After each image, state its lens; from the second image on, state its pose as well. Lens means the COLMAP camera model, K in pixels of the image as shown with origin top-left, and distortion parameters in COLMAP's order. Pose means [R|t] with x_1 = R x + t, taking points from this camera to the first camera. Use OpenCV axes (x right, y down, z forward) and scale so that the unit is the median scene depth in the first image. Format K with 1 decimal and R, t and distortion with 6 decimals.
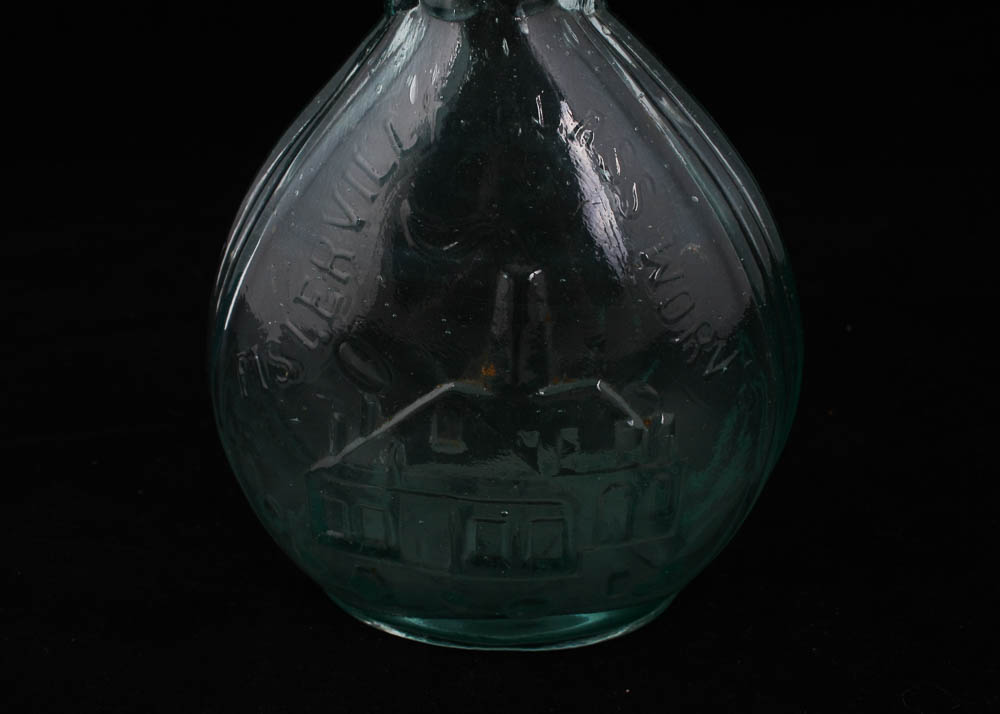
lens RADIAL K [[1538.0, 0, 444.2], [0, 1538.0, 356.7], [0, 0, 1]] dist [0.007742, -0.014070]
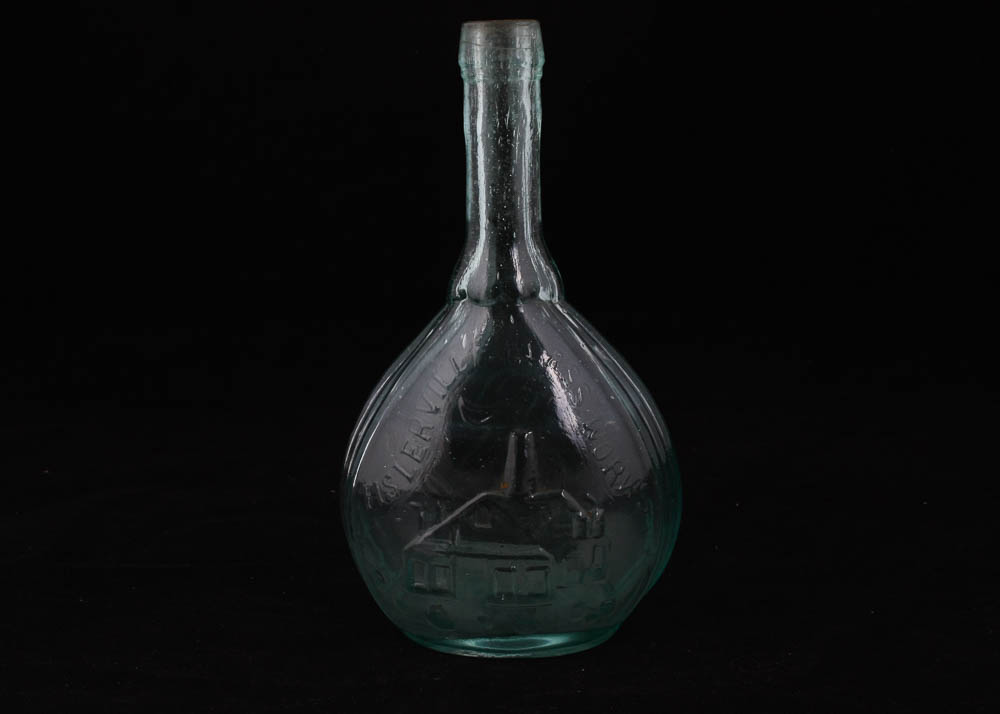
lens RADIAL K [[1440.2, 0, 500.0], [0, 1440.2, 357.0], [0, 0, 1]] dist [-0.015554, -0.003485]
pose [[0.999424, -0.001339, 0.033895, -0.036011], [0.007483, 0.983306, -0.181807, 0.171417], [-0.033086, 0.181956, 0.982750, -0.756766]]
